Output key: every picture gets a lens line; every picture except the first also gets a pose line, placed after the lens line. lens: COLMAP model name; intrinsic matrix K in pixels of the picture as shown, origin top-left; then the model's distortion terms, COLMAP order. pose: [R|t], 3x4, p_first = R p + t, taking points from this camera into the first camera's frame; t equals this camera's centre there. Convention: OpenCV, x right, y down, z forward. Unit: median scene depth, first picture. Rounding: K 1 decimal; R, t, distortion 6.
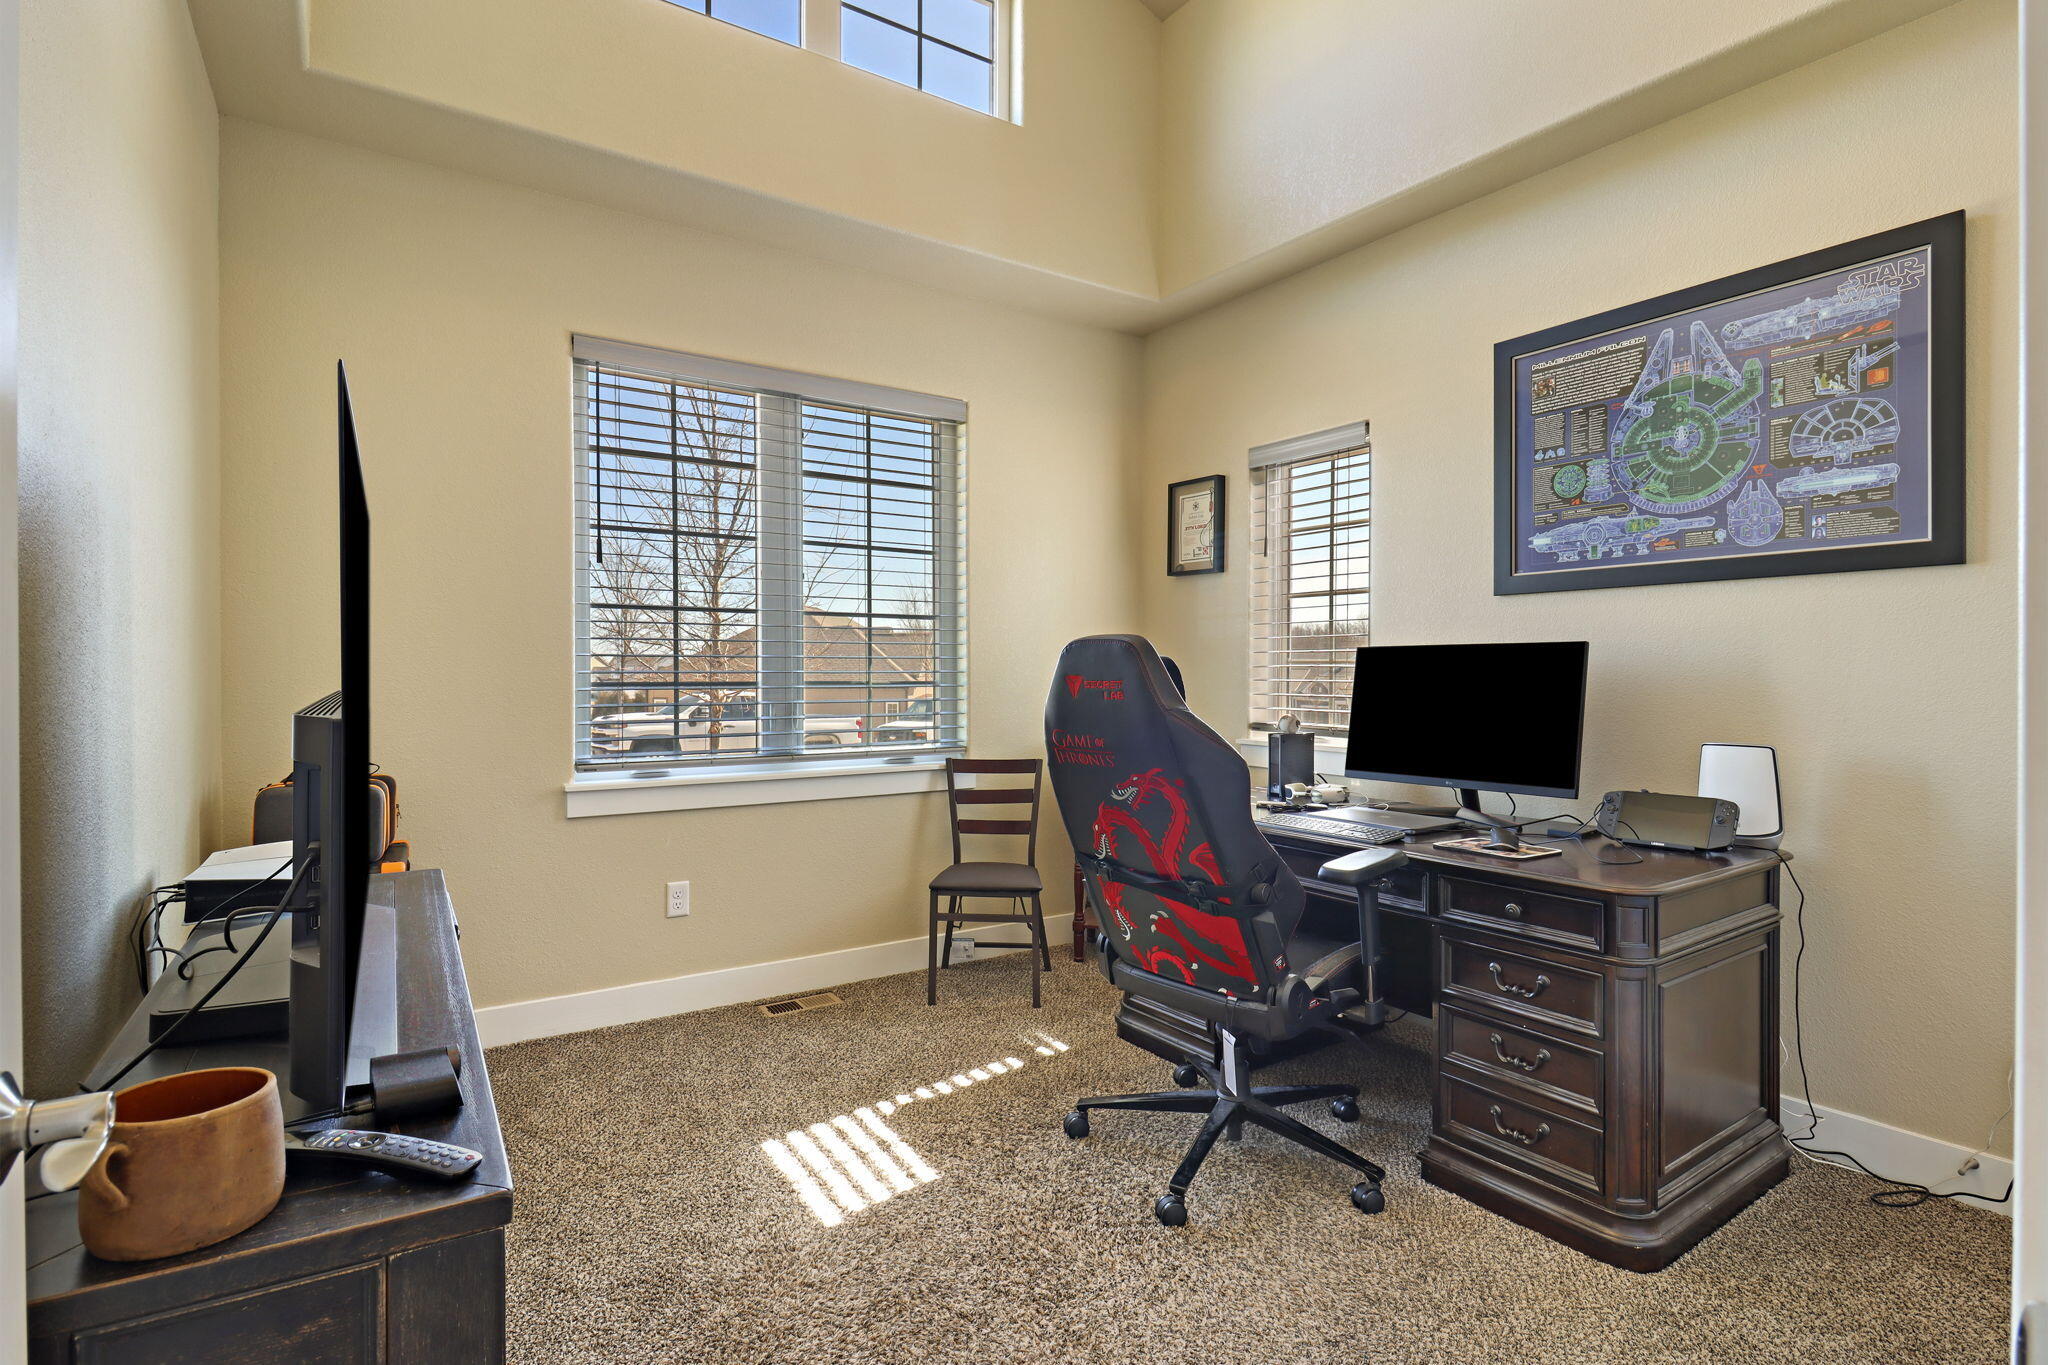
lens RADIAL K [[970.9, 0, 1018.7], [0, 970.9, 680.6], [0, 0, 1]] dist [-0.013564, -0.000003]
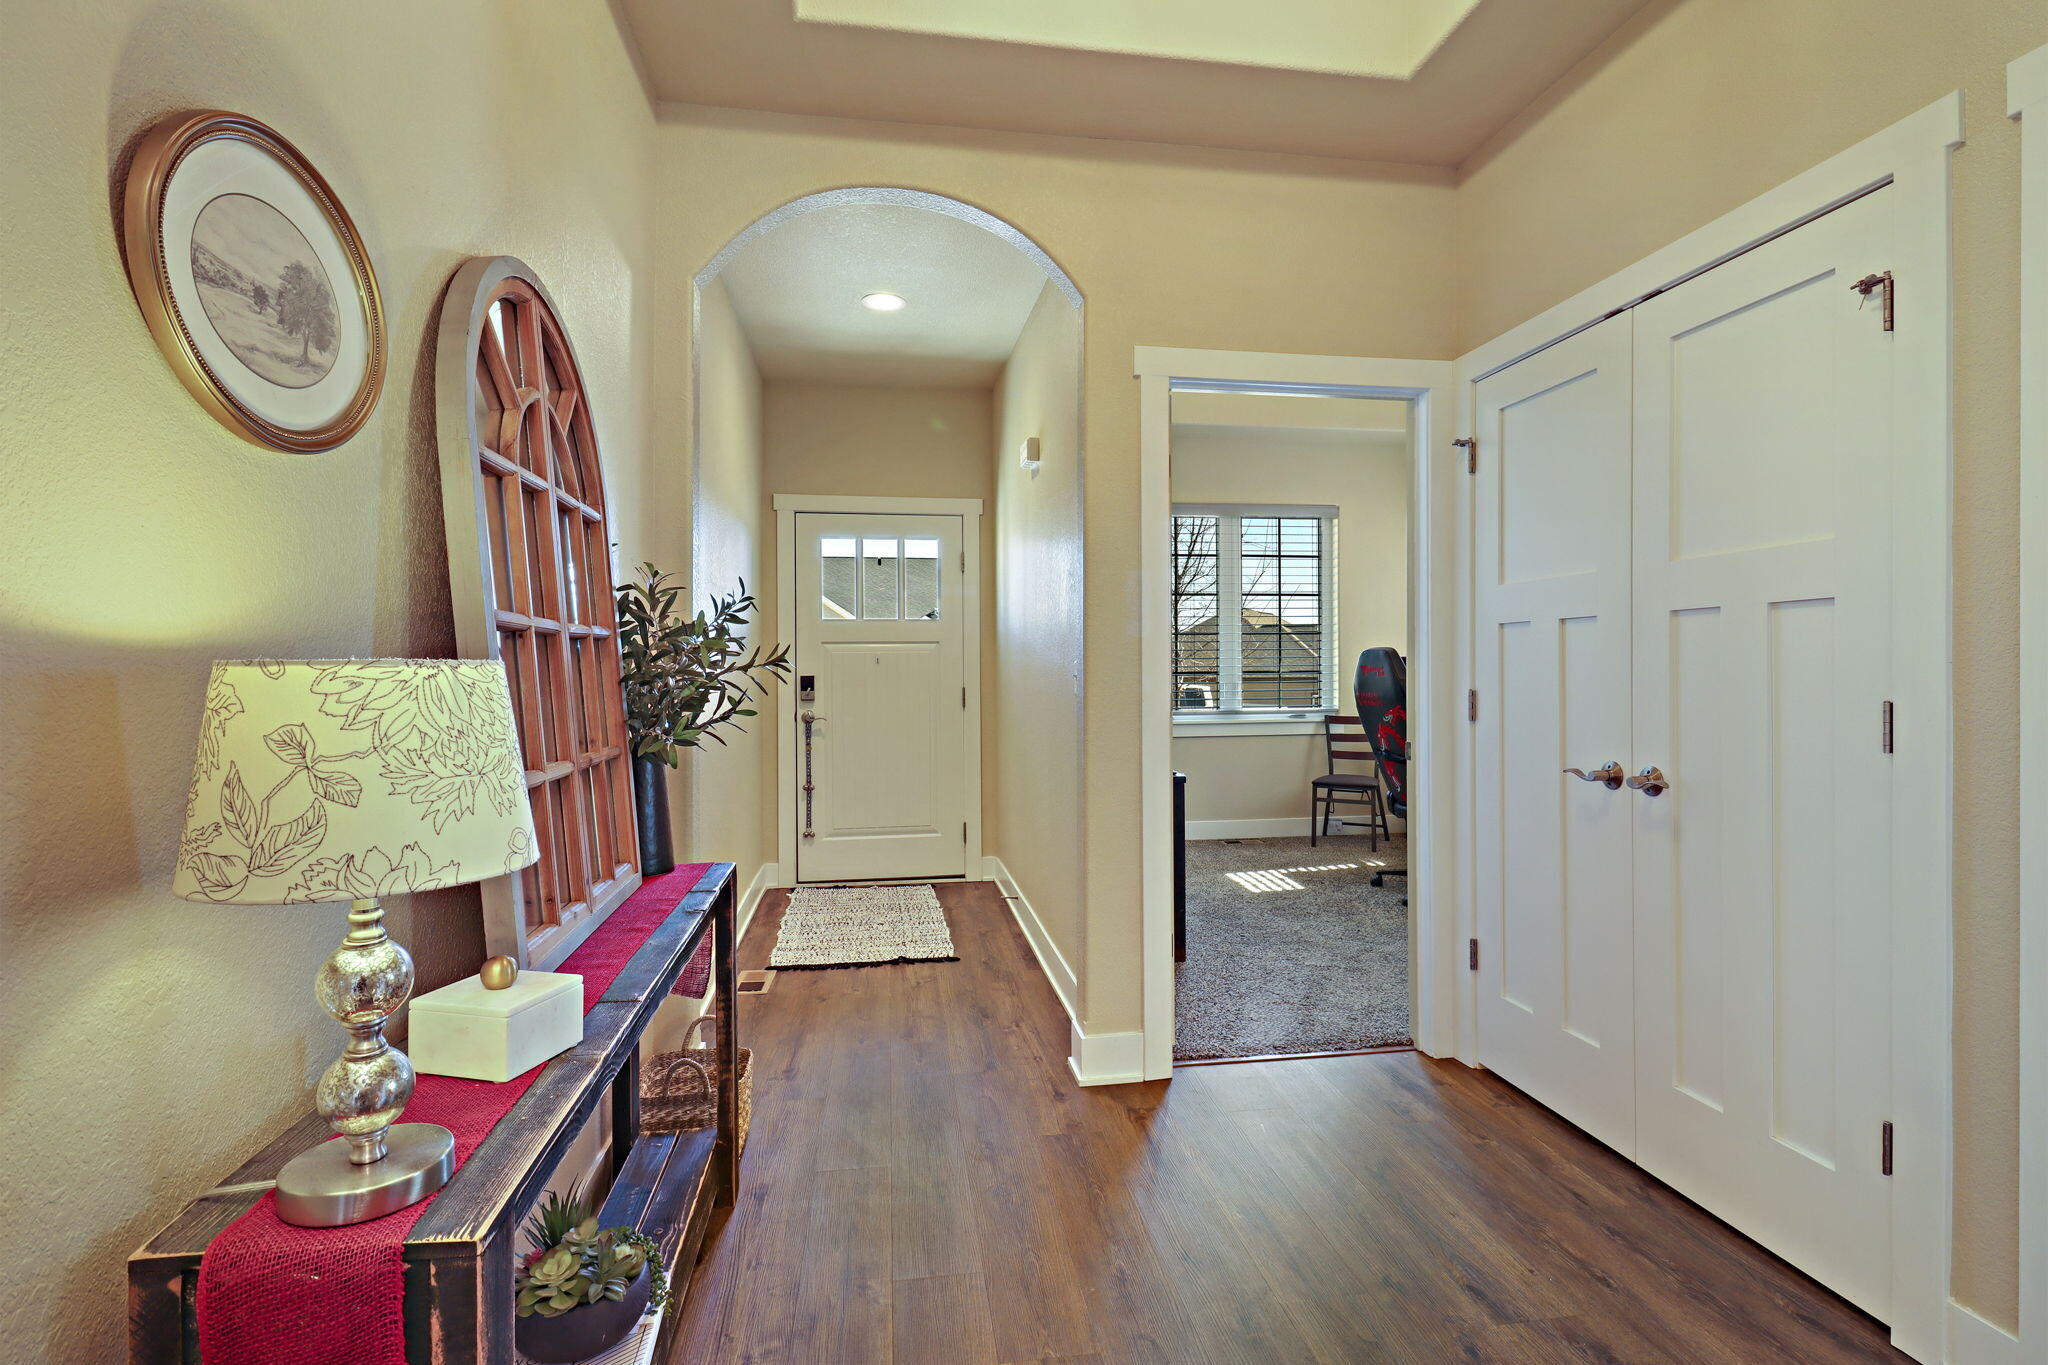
lens RADIAL K [[970.9, 0, 1021.2], [0, 970.9, 682.7], [0, 0, 1]] dist [-0.013564, -0.000003]
pose [[0.907410, -0.000614, -0.420246, 0.161810], [0.003422, 0.999977, 0.005930, 0.010257], [0.420233, -0.006819, 0.907391, -0.806077]]
